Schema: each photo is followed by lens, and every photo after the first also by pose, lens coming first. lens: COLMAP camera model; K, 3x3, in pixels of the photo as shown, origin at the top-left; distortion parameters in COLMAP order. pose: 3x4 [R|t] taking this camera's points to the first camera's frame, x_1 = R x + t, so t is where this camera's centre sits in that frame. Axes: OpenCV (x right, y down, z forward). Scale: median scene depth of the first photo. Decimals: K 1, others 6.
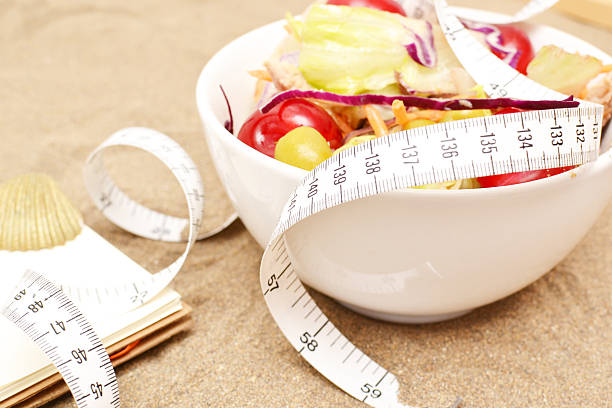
lens RADIAL K [[926.7, 0, 305.7], [0, 926.7, 210.0], [0, 0, 1]] dist [-0.020005, 0.000000]
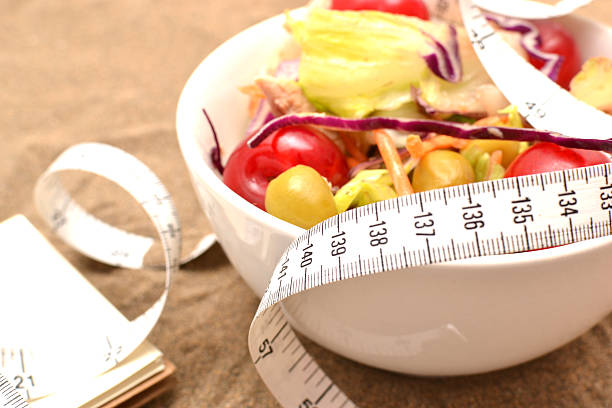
lens RADIAL K [[926.7, 0, 305.8], [0, 926.7, 197.4], [0, 0, 1]] dist [-0.020005, 0.000000]
pose [[0.999303, -0.004605, -0.037054, 0.031668], [0.007234, 0.997440, 0.071138, -0.112610], [0.036631, -0.071356, 0.996778, 0.154409]]
